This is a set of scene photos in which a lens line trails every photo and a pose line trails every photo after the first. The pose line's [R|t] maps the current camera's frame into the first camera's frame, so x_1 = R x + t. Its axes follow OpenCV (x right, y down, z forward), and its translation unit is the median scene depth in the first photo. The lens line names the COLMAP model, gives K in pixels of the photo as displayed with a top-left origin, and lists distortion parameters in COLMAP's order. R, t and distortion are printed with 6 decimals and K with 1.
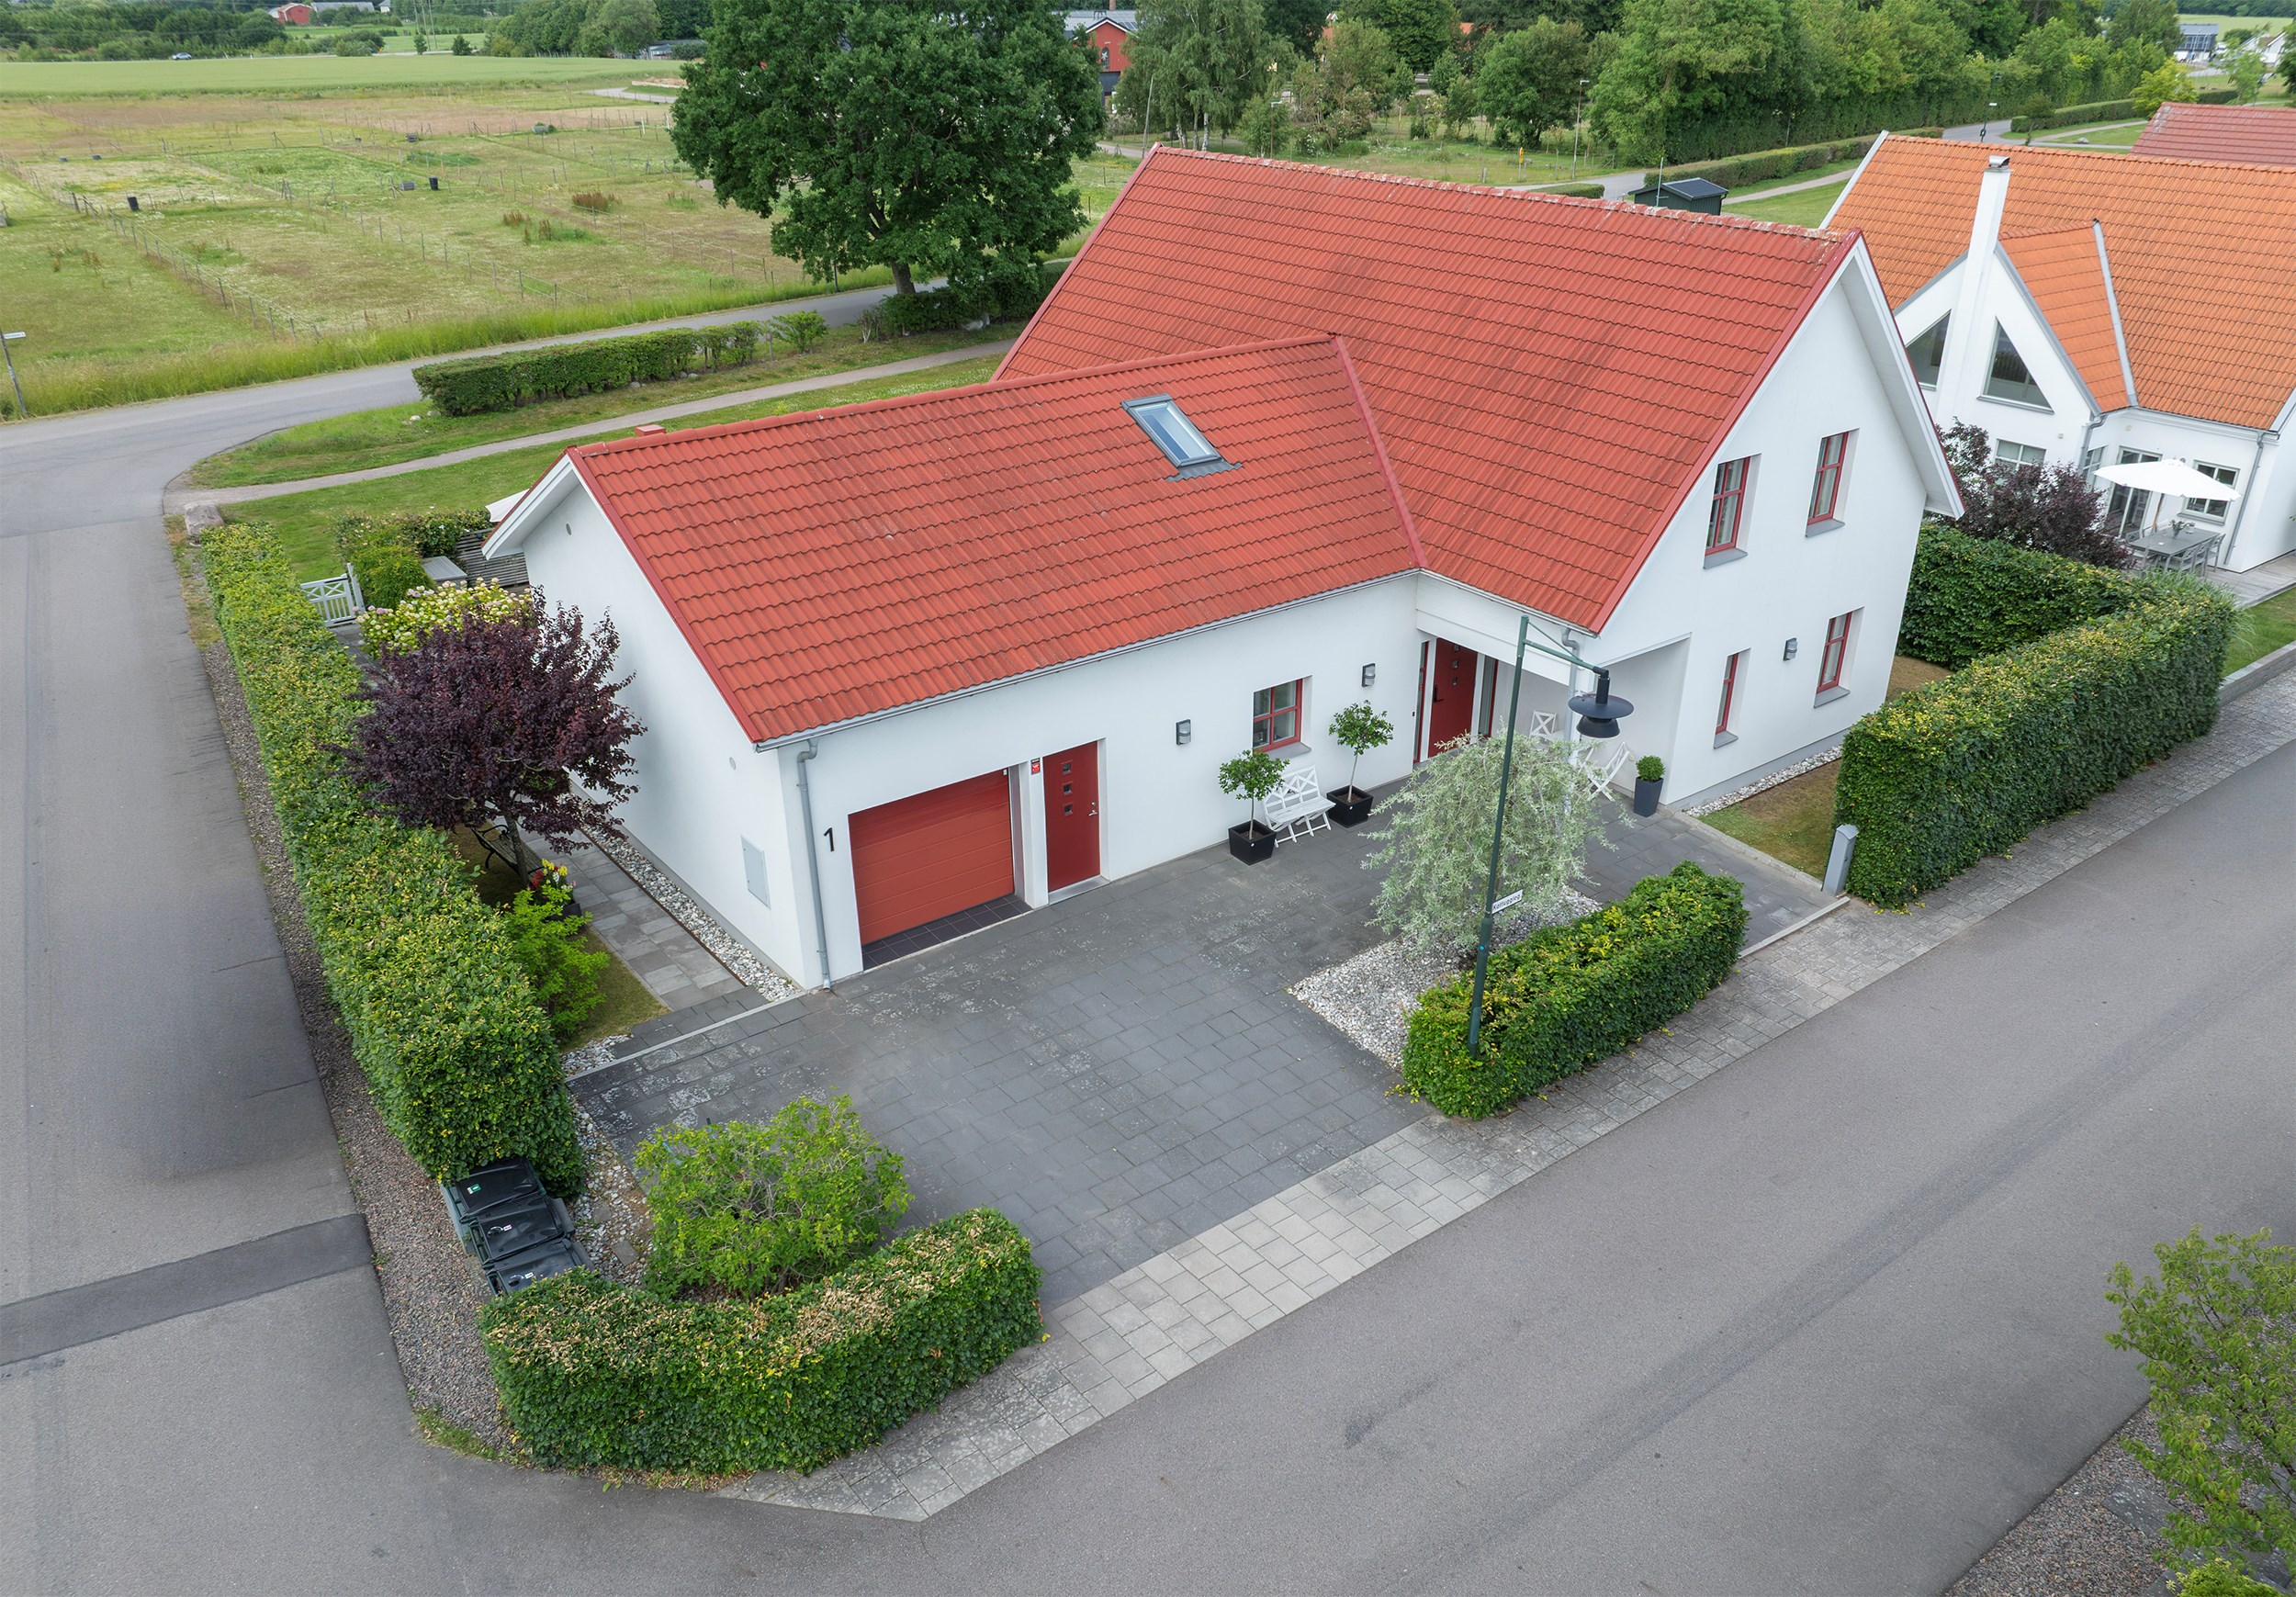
lens RADIAL K [[1692.2, 0, 1162.7], [0, 1692.2, 706.2], [0, 0, 1]] dist [-0.032743, -0.001067]
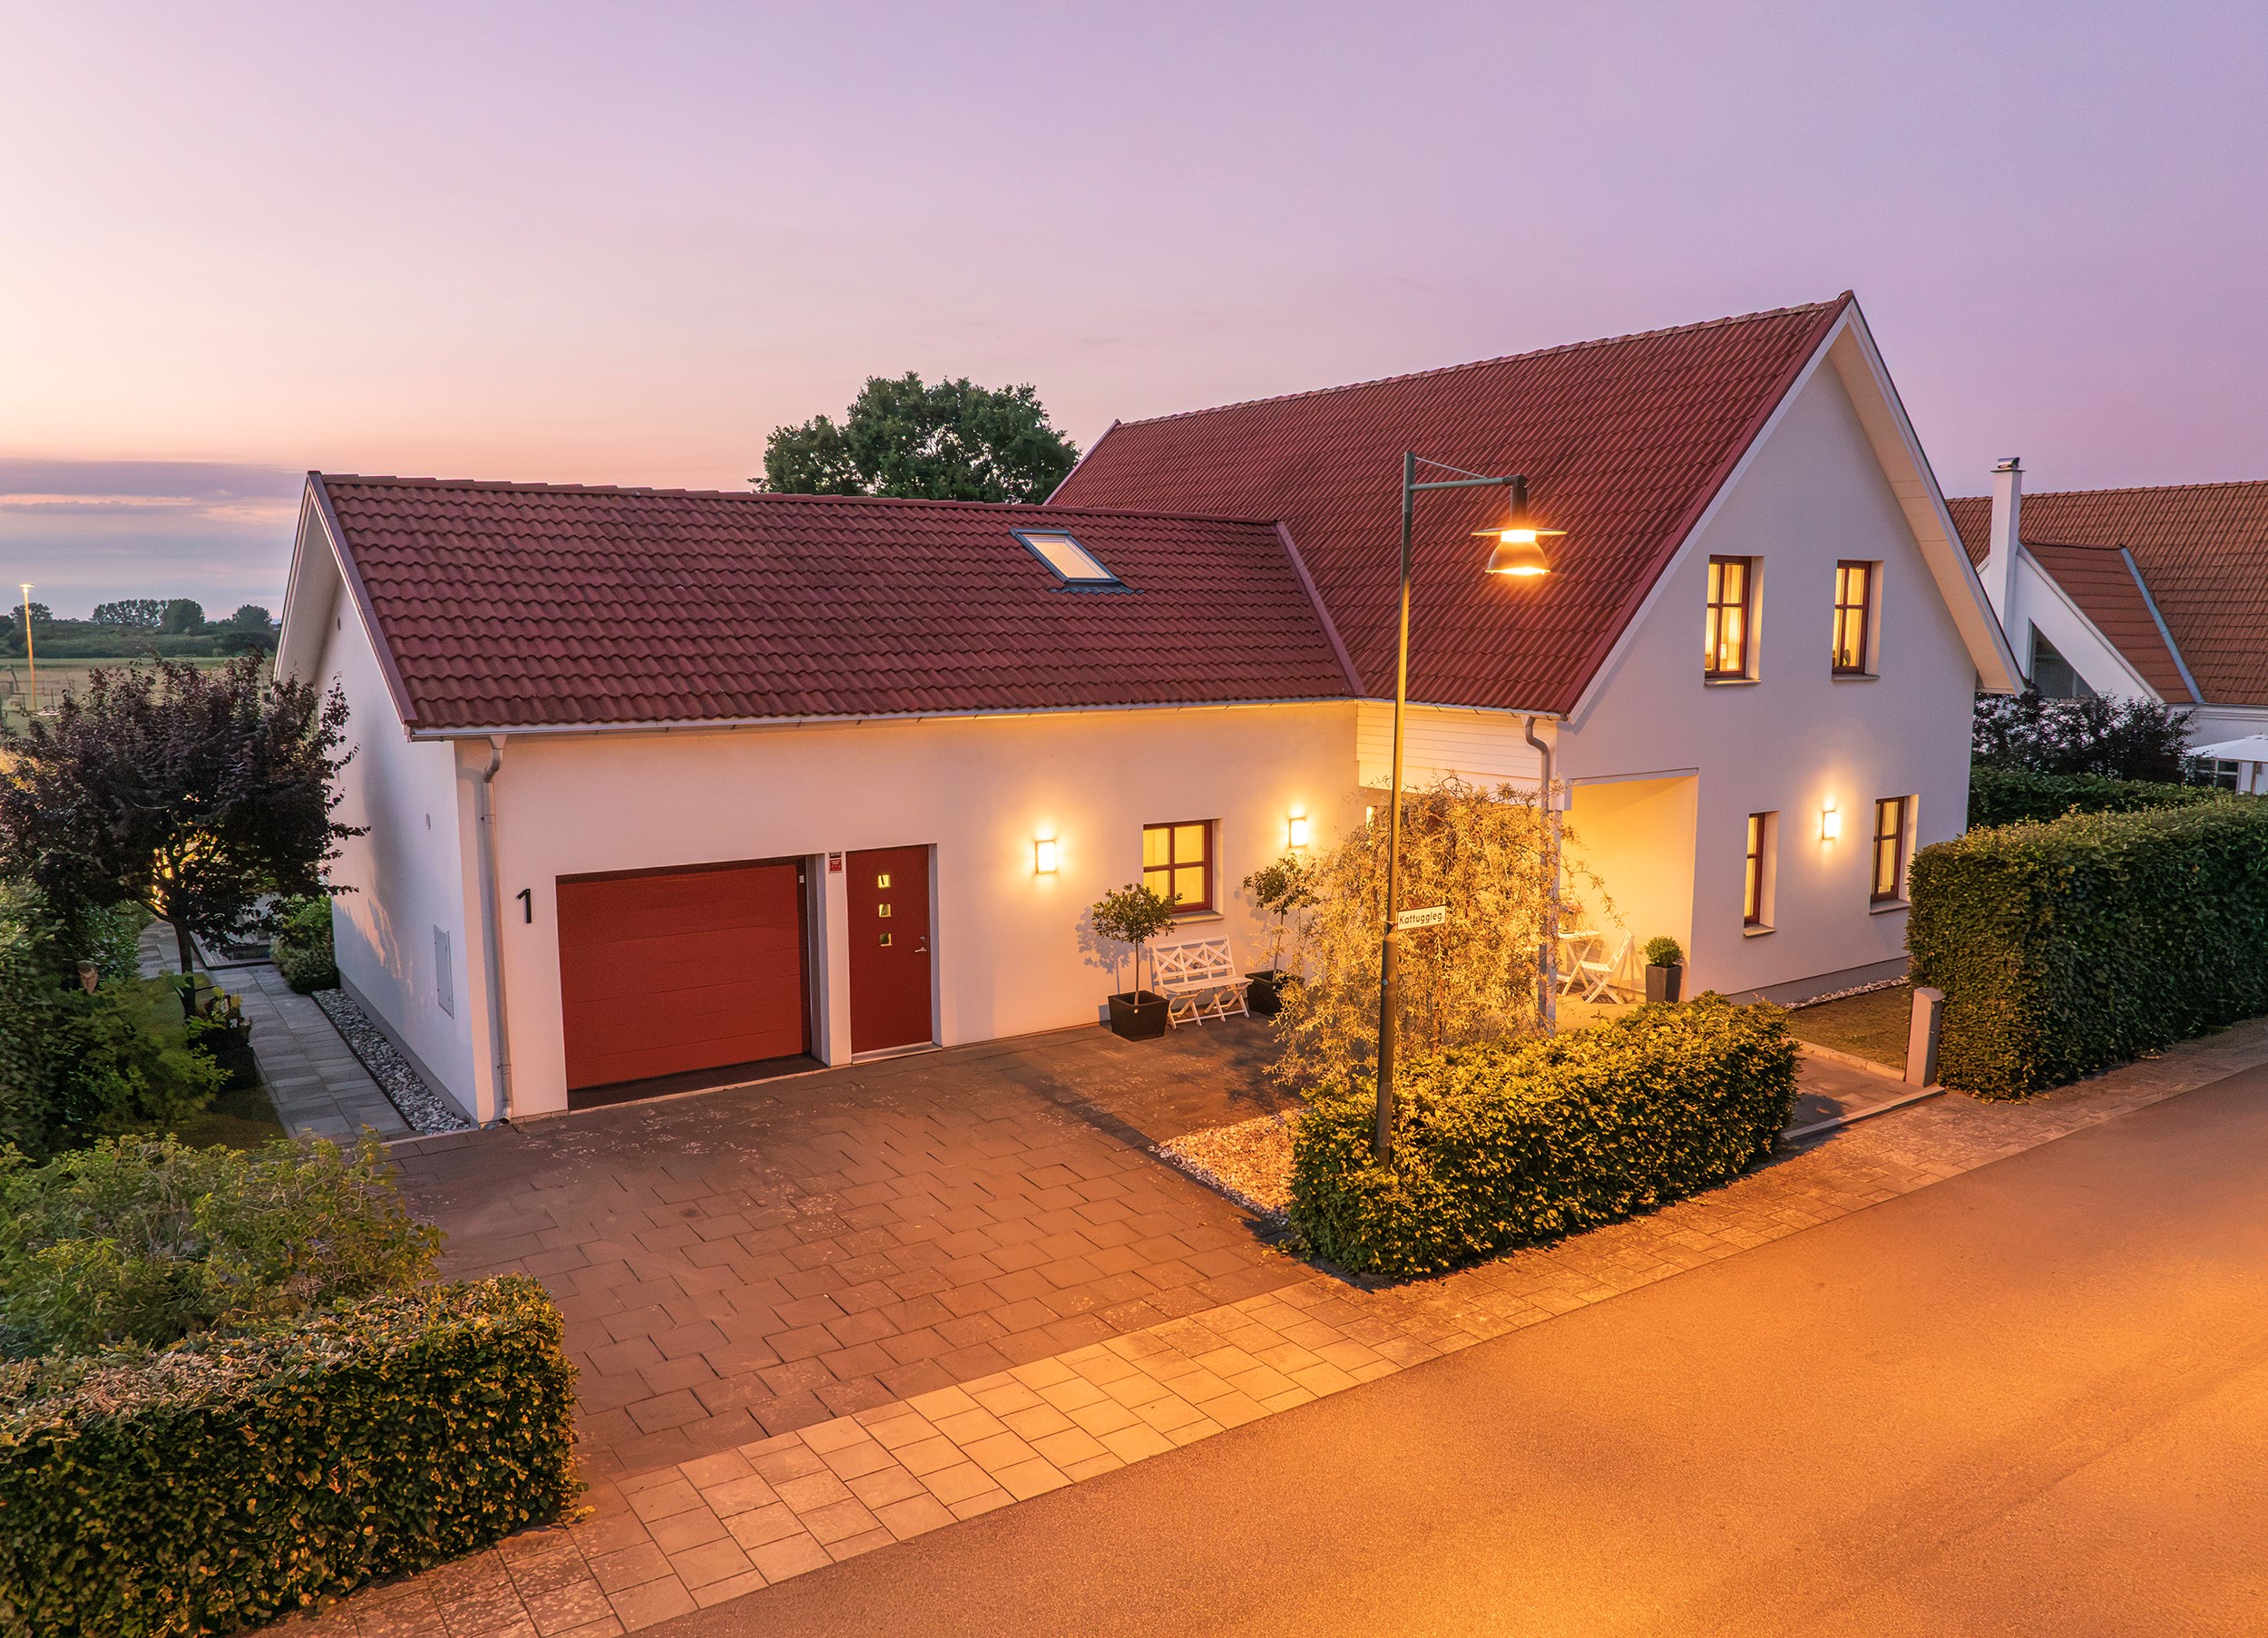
lens RADIAL K [[1548.7, 0, 1179.4], [0, 1548.7, 811.5], [0, 0, 1]] dist [-0.035062, -0.000161]
pose [[0.998548, -0.000229, -0.053862, 0.121291], [-0.016503, 0.950595, -0.309995, 0.233329], [0.051272, 0.310434, 0.949211, 0.339092]]
